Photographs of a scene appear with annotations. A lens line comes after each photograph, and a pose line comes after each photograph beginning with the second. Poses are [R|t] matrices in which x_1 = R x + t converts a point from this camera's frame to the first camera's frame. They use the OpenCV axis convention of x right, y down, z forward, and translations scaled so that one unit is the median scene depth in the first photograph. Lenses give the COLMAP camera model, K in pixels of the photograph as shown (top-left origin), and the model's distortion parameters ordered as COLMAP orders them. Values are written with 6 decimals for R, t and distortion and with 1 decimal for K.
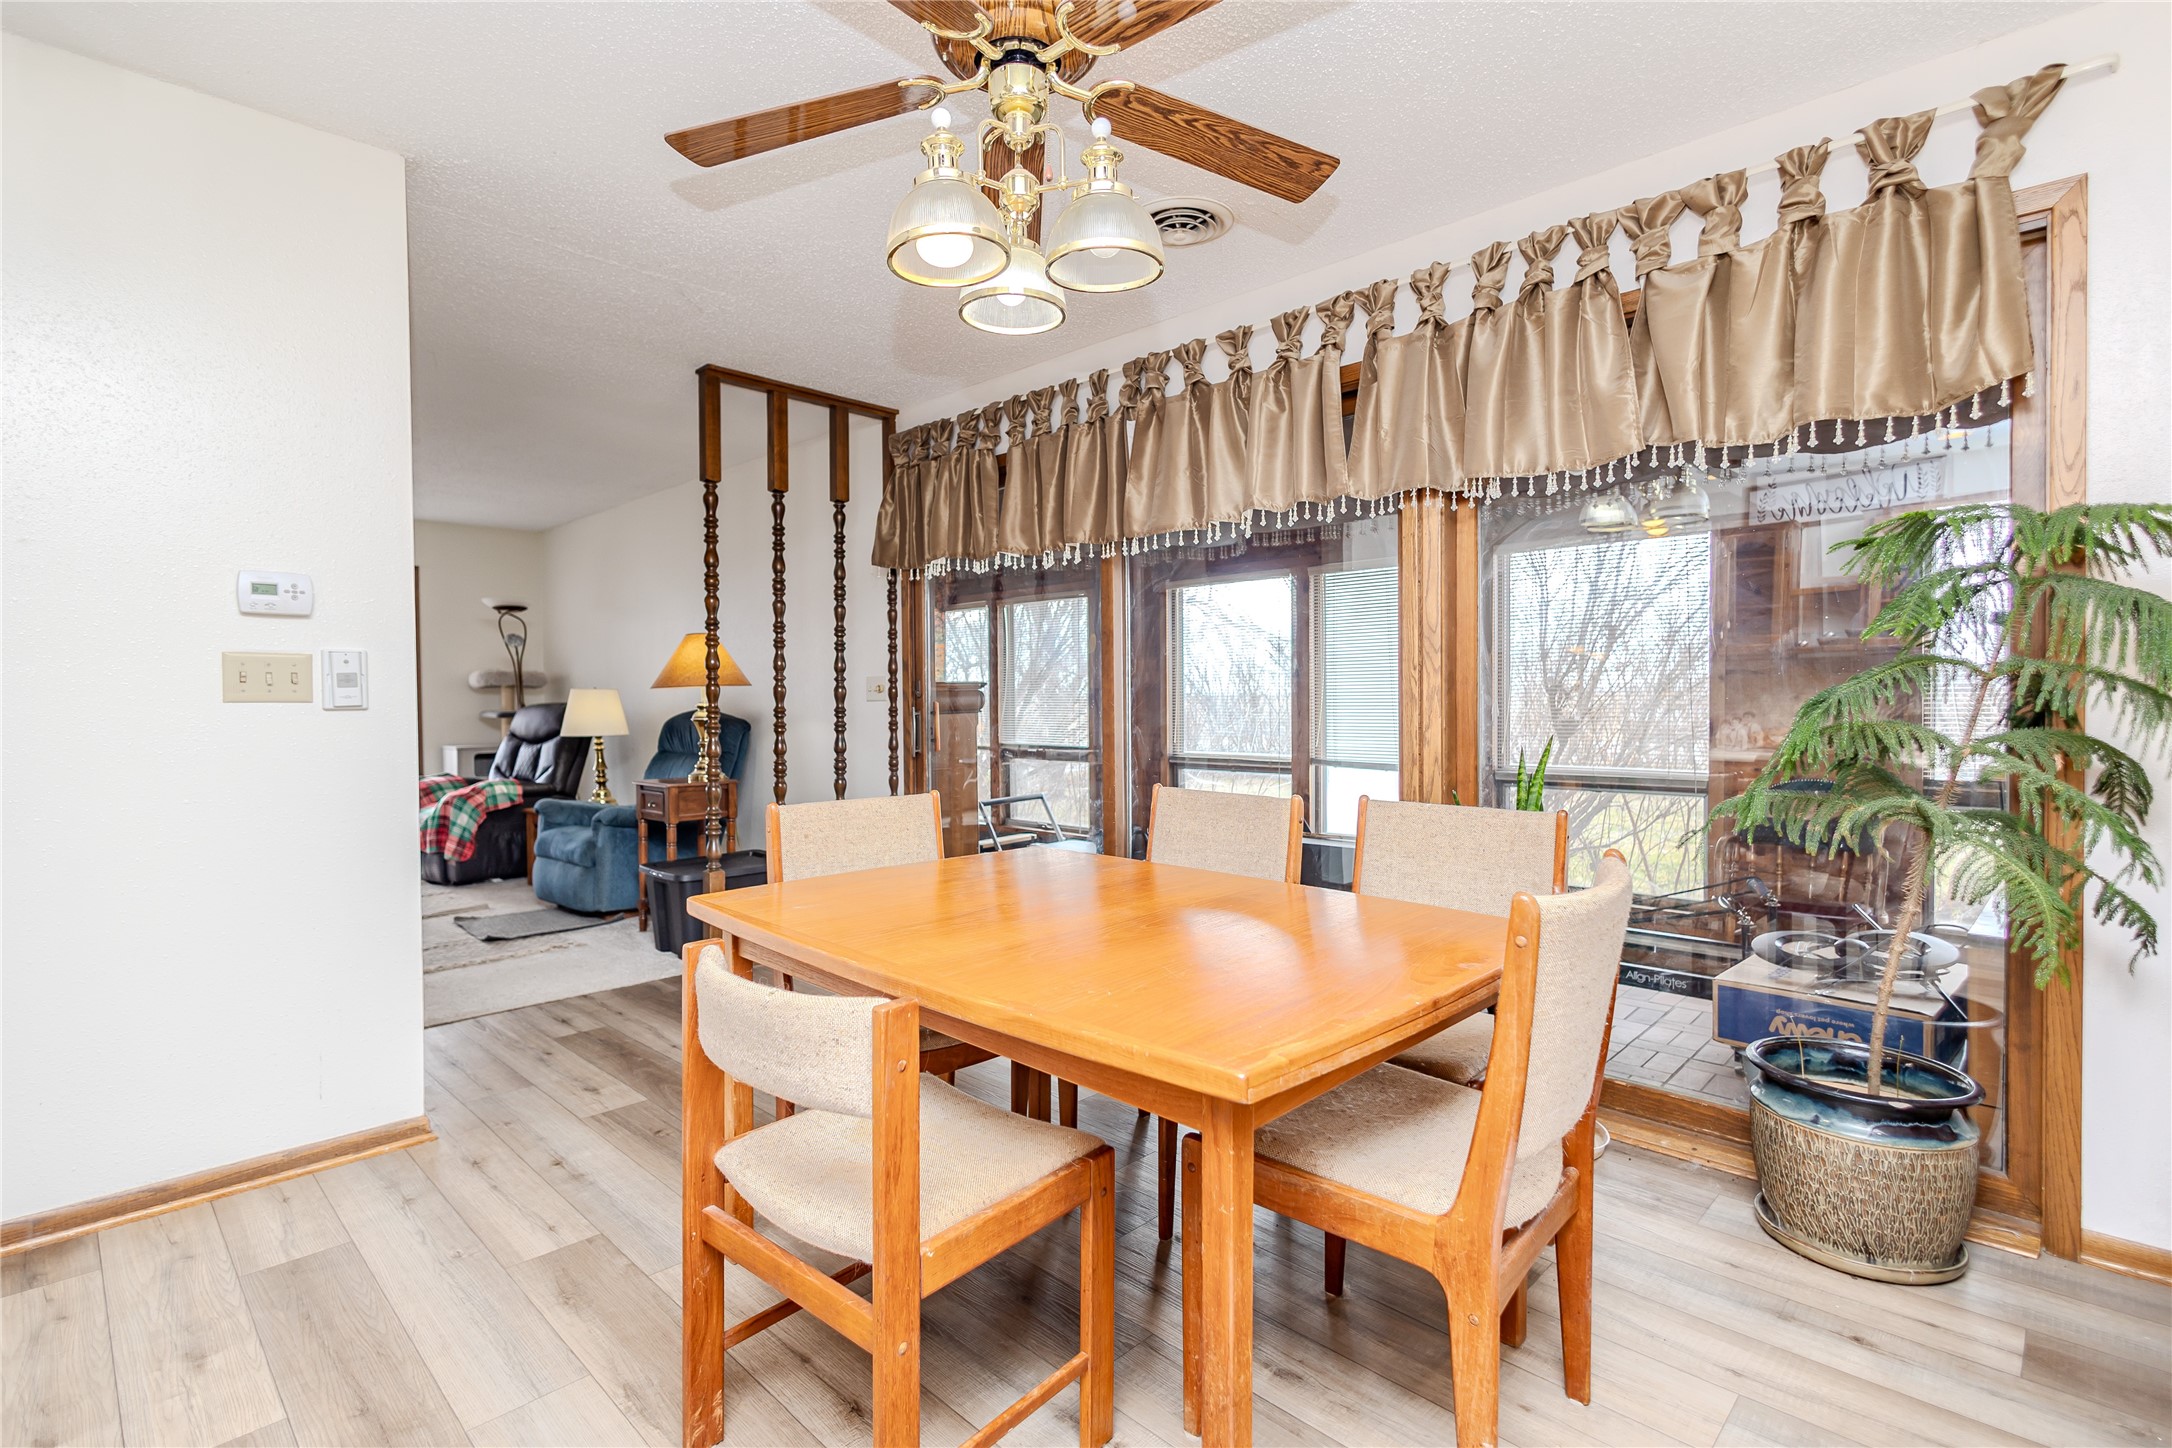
lens RADIAL K [[1004.0, 0, 1090.1], [0, 1004.0, 720.7], [0, 0, 1]] dist [0.010207, -0.000854]
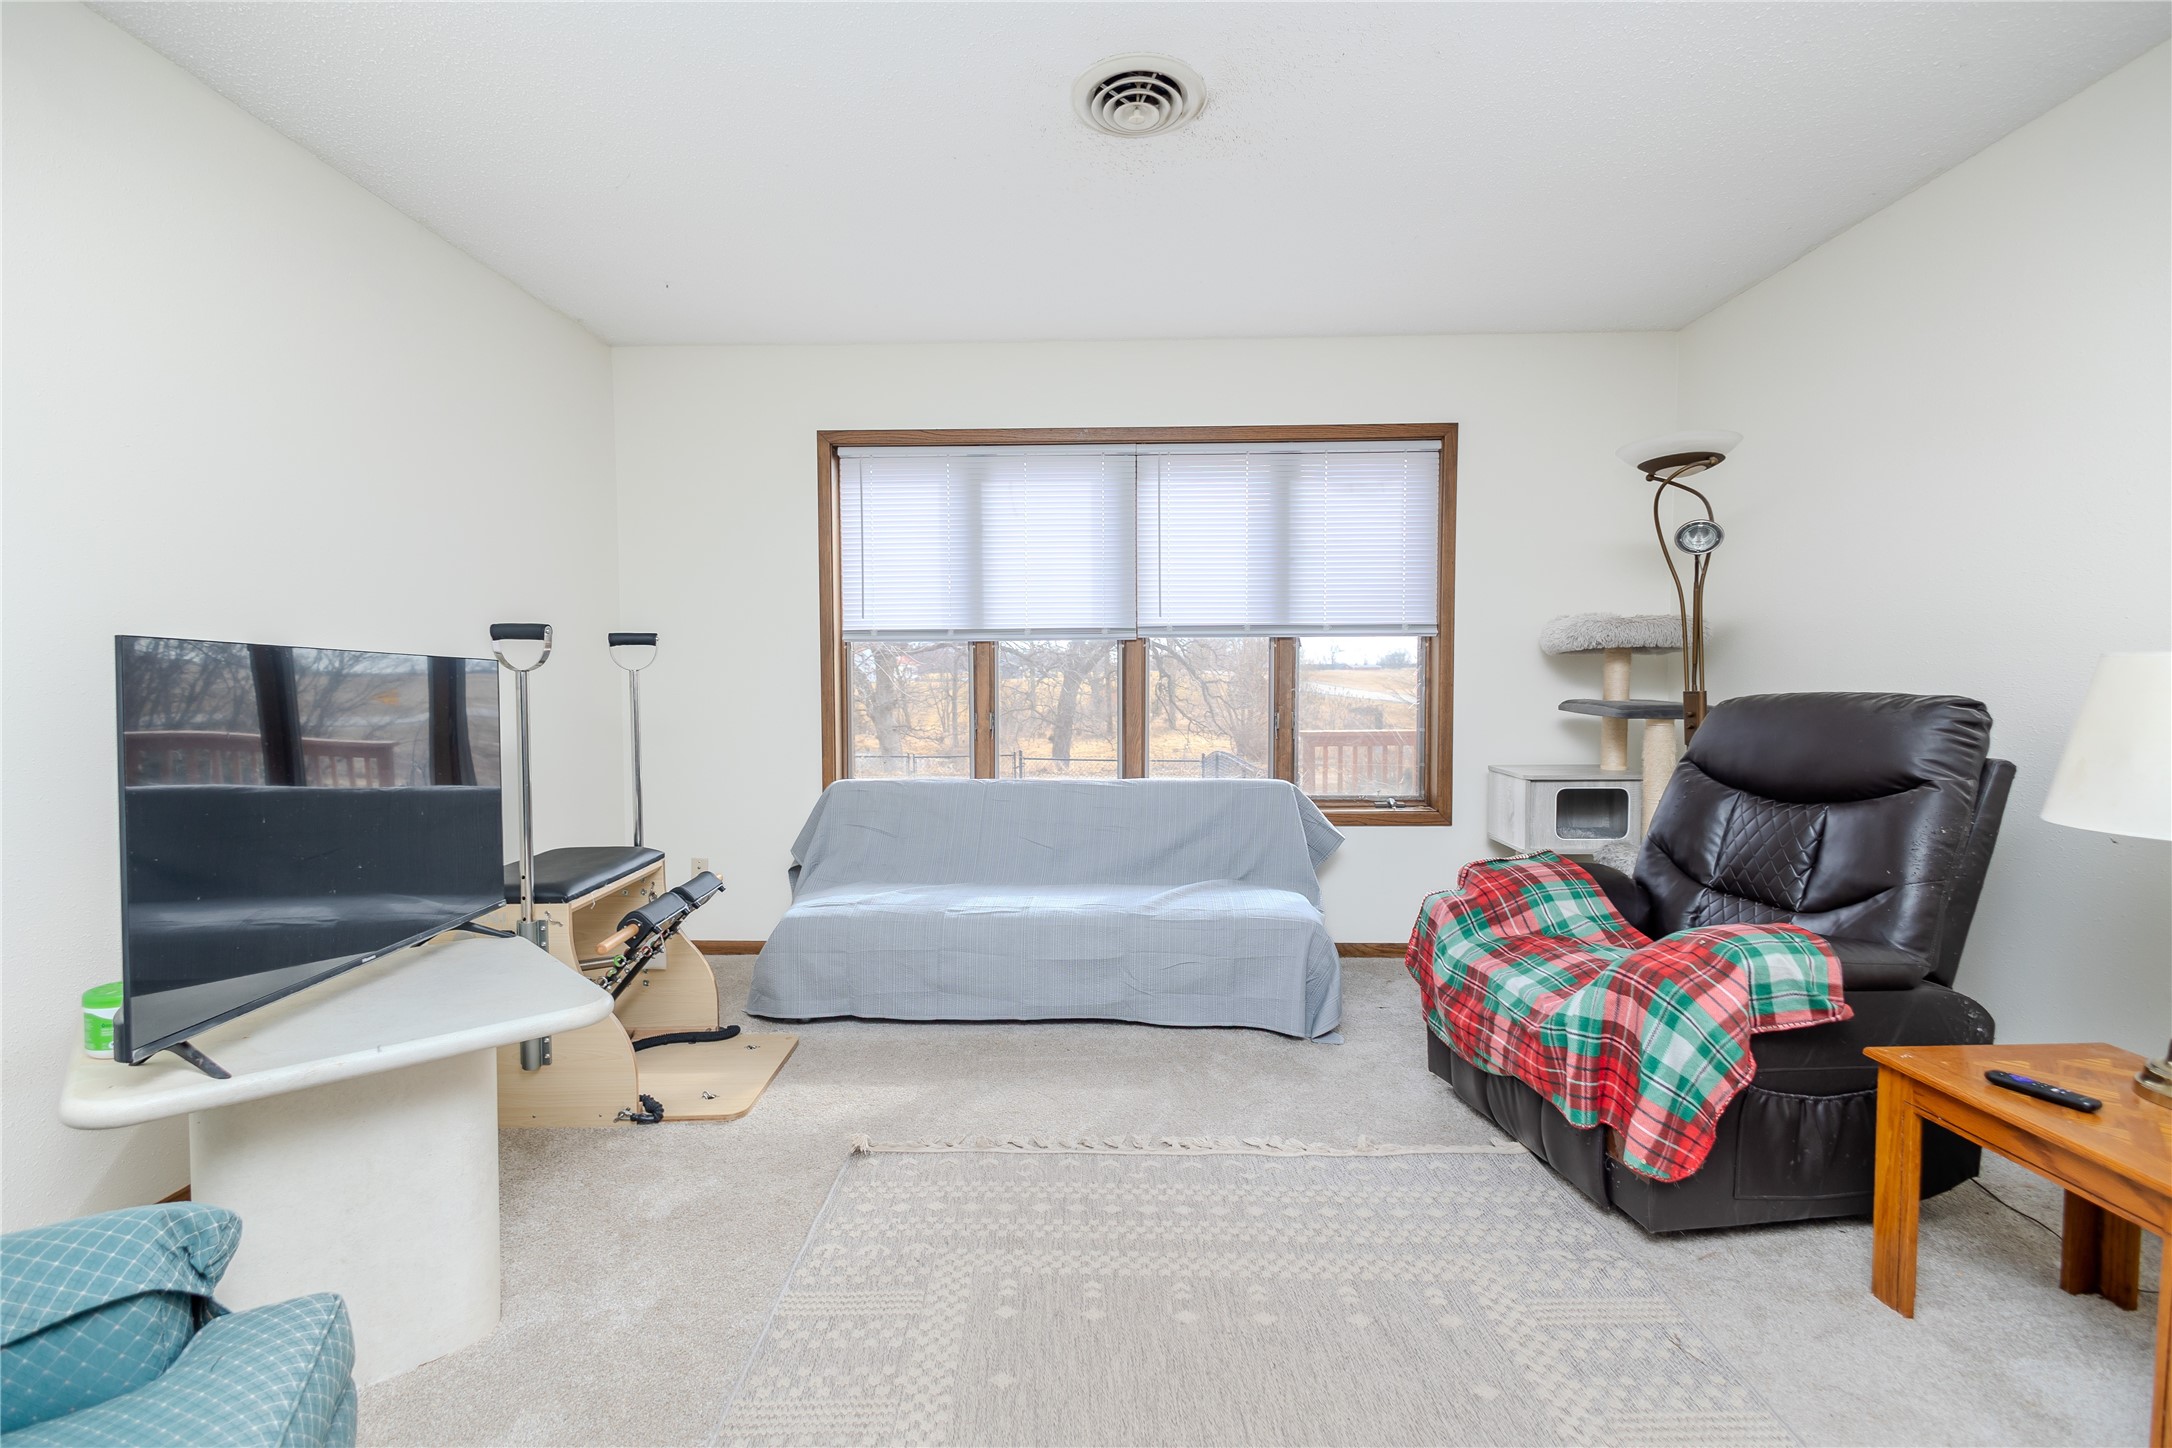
lens RADIAL K [[994.8, 0, 1076.5], [0, 994.8, 718.8], [0, 0, 1]] dist [0.007116, -0.000616]
pose [[0.664696, 0.033242, -0.746374, -0.501625], [-0.014126, 0.999390, 0.031931, -0.017104], [0.746980, -0.010681, 0.664761, 0.625282]]
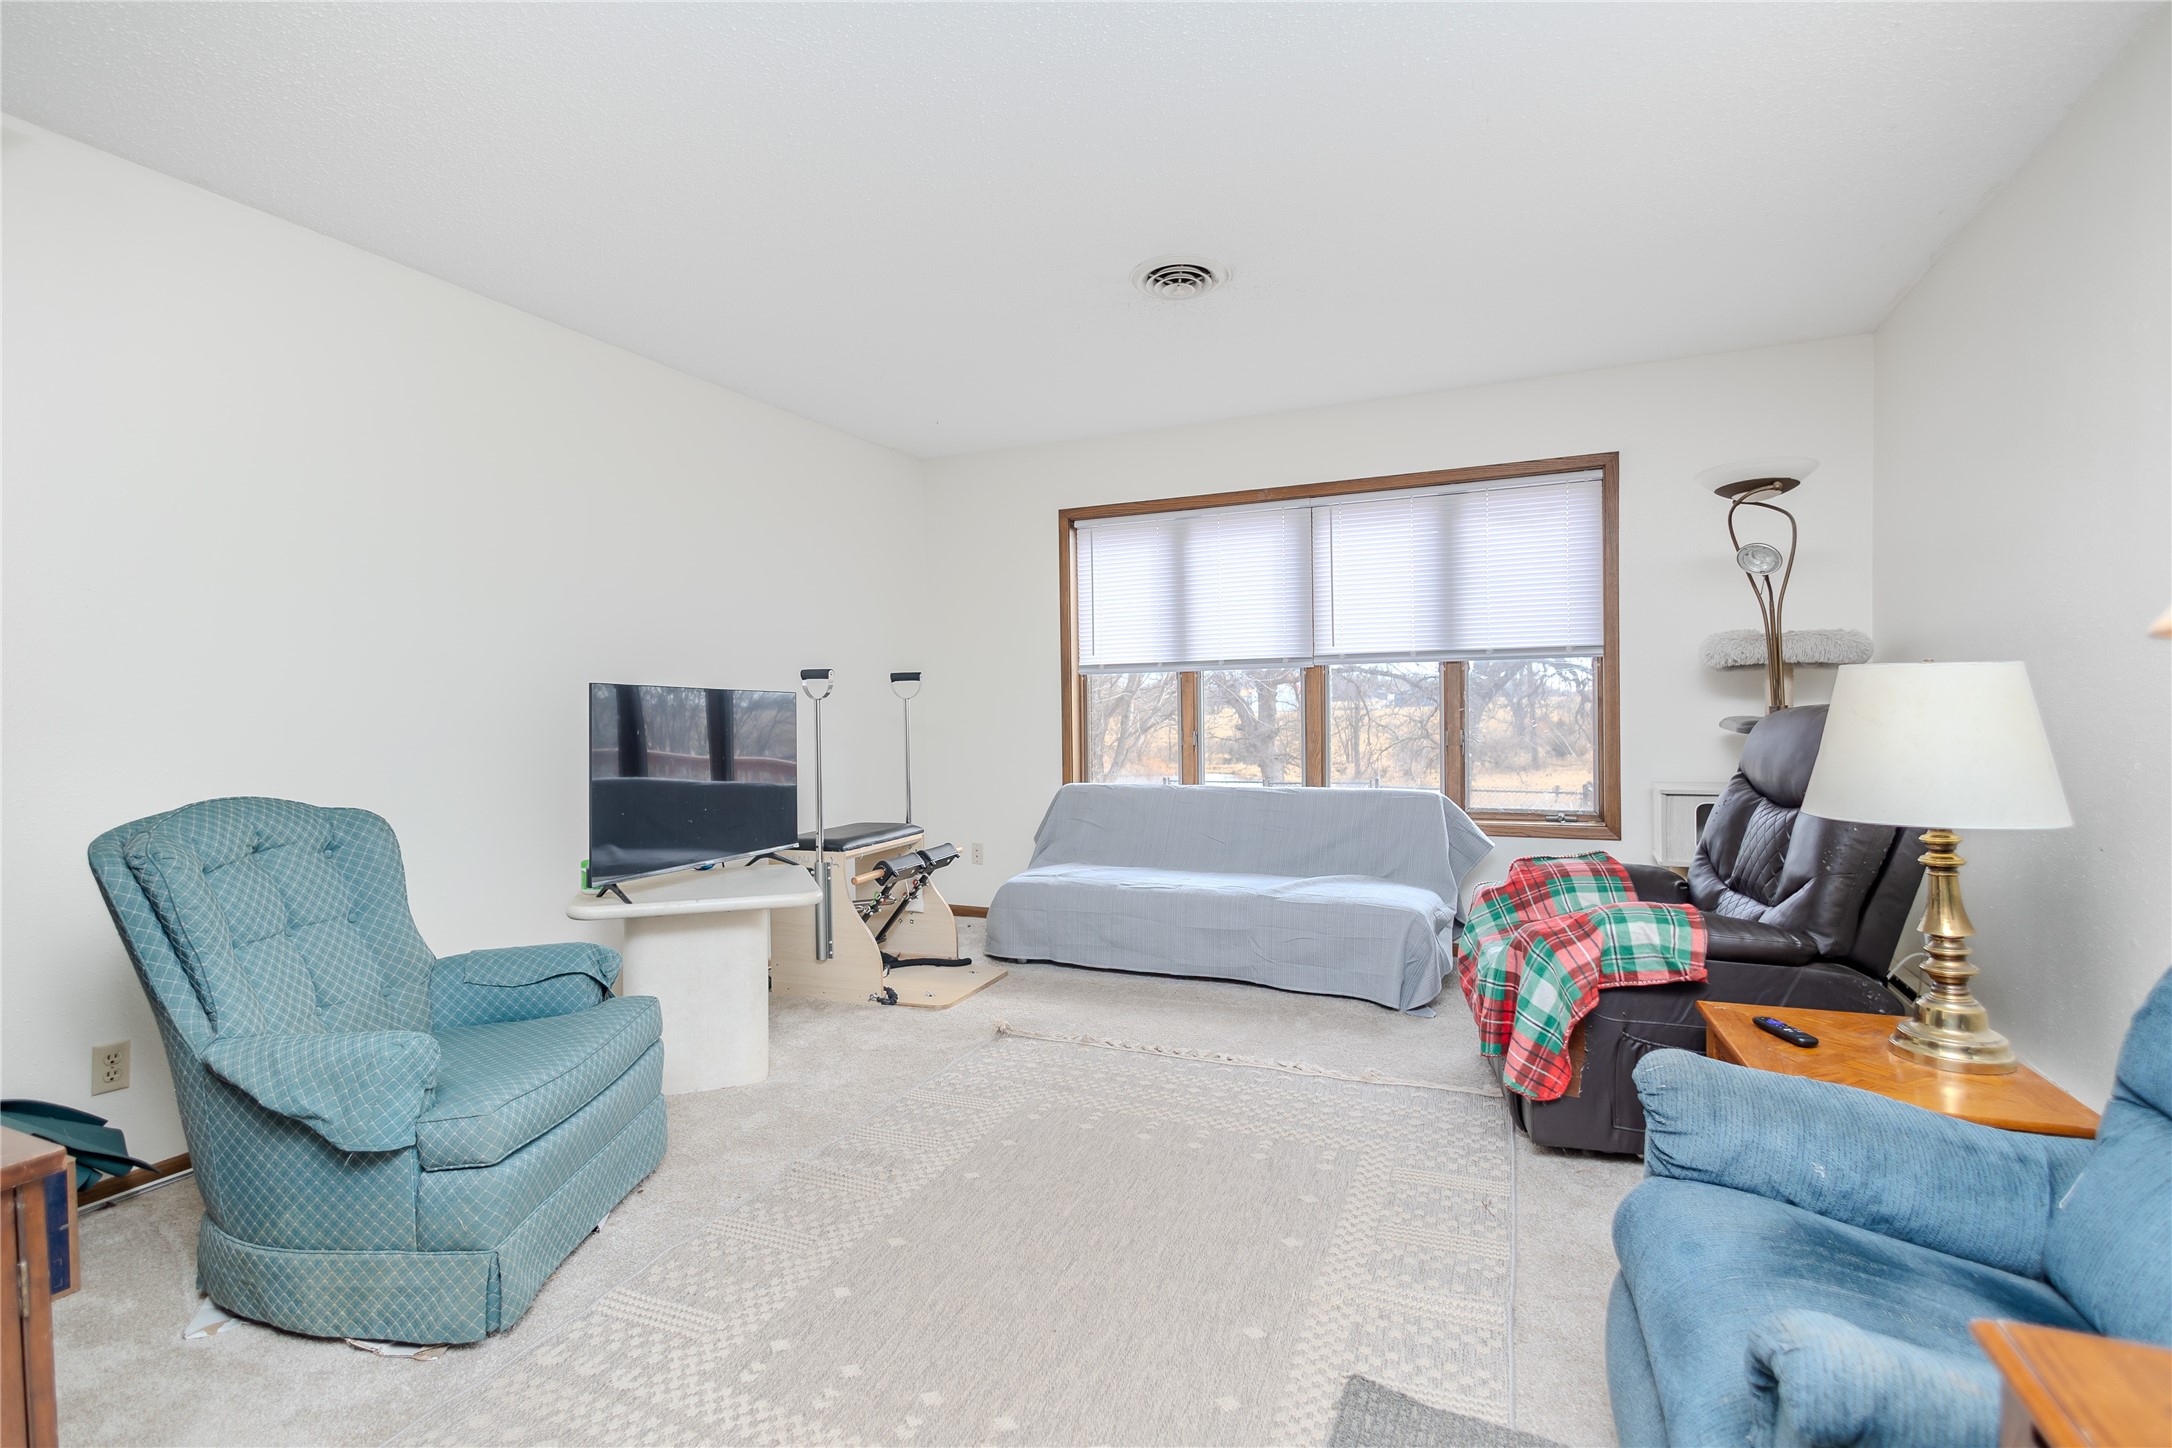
lens RADIAL K [[999.6, 0, 1064.5], [0, 999.6, 721.3], [0, 0, 1]] dist [0.001815, -0.000144]
pose [[0.325513, 0.012053, -0.945461, -0.300632], [-0.007133, 0.999922, 0.010292, -0.014128], [0.945511, 0.003394, 0.325573, 0.670813]]
